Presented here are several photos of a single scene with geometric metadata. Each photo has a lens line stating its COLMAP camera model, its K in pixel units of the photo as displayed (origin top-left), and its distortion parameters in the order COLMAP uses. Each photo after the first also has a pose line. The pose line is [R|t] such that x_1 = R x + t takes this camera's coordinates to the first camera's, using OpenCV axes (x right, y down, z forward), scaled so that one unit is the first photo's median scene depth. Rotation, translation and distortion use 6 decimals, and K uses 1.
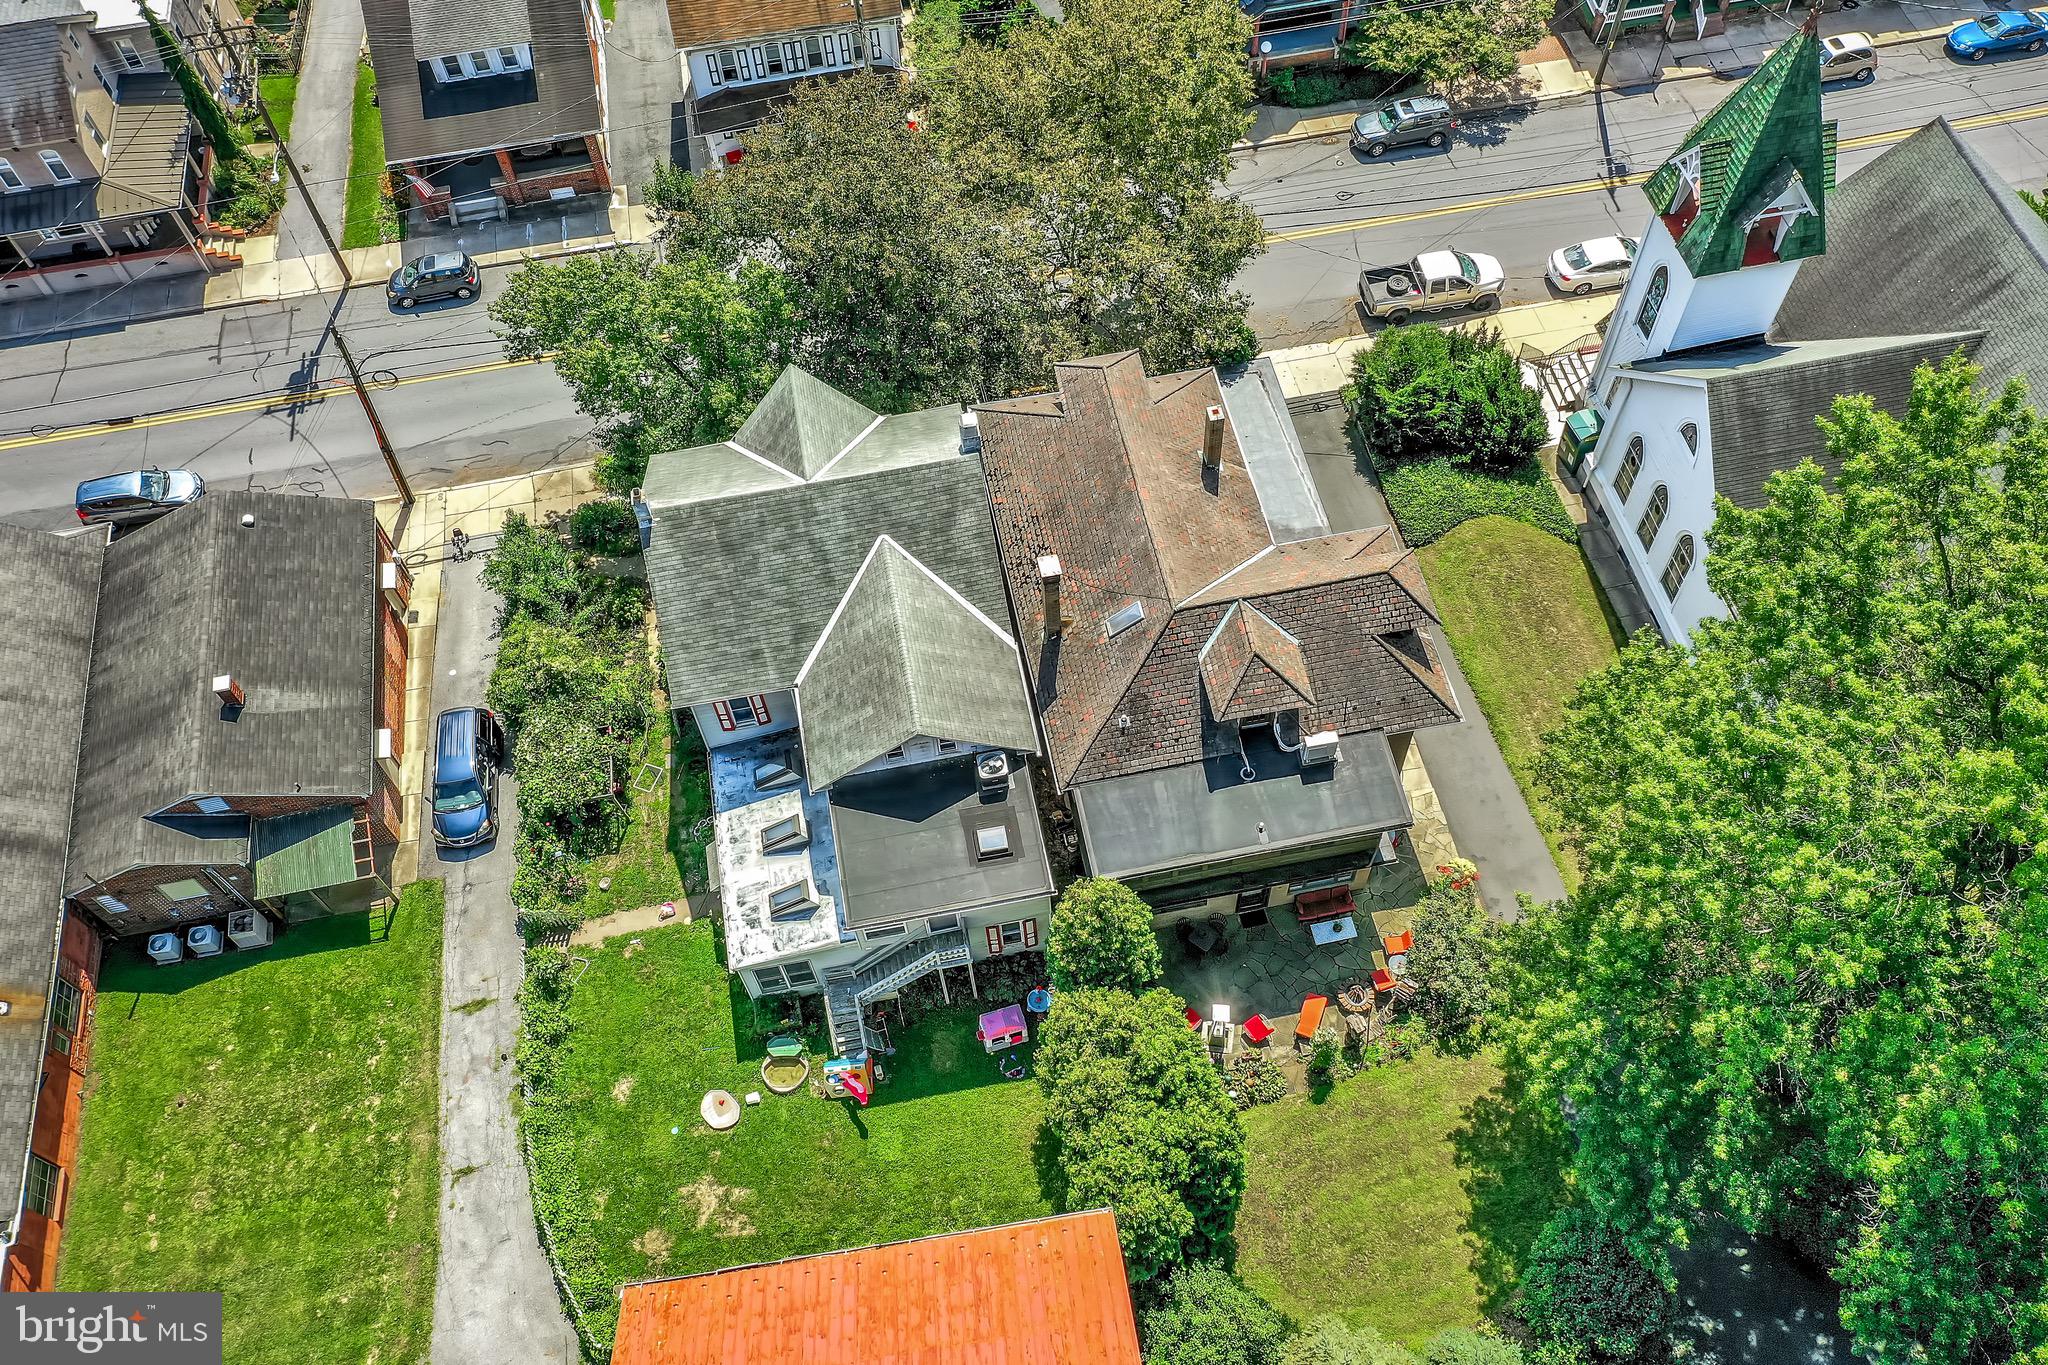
lens RADIAL K [[1646.8, 0, 1024.0], [0, 1646.8, 682.5], [0, 0, 1]] dist [0.000135, 0.011428]
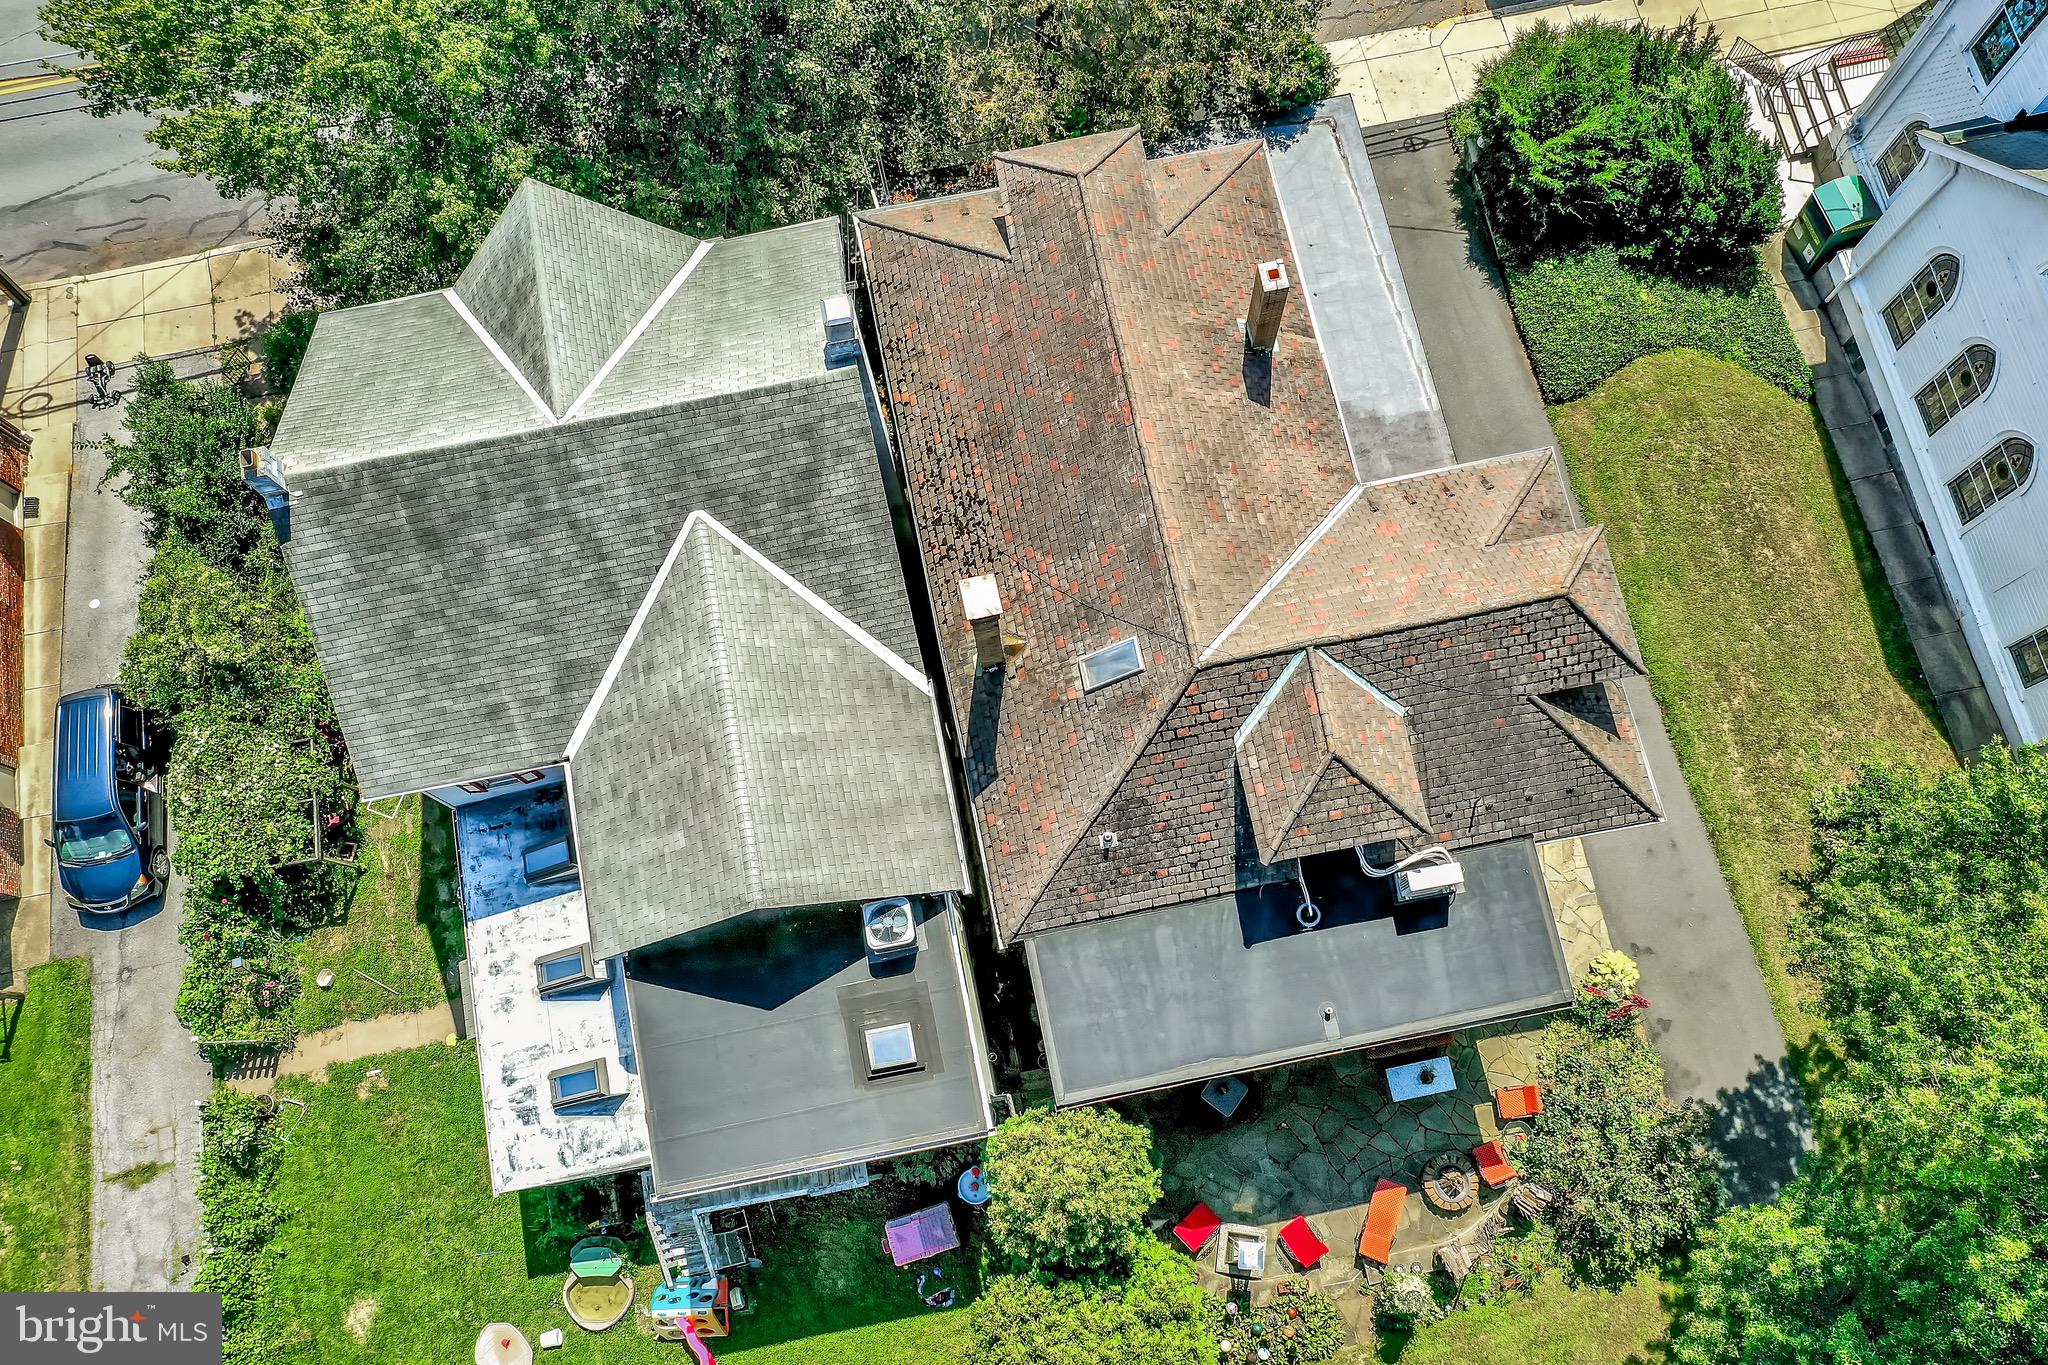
lens RADIAL K [[1650.1, 0, 1024.0], [0, 1650.1, 682.5], [0, 0, 1]] dist [0.001123, 0.001090]
pose [[0.999921, -0.005843, 0.011085, 0.021829], [0.002489, 0.959600, 0.281357, -0.185139], [-0.012281, -0.281308, 0.959539, 0.401873]]
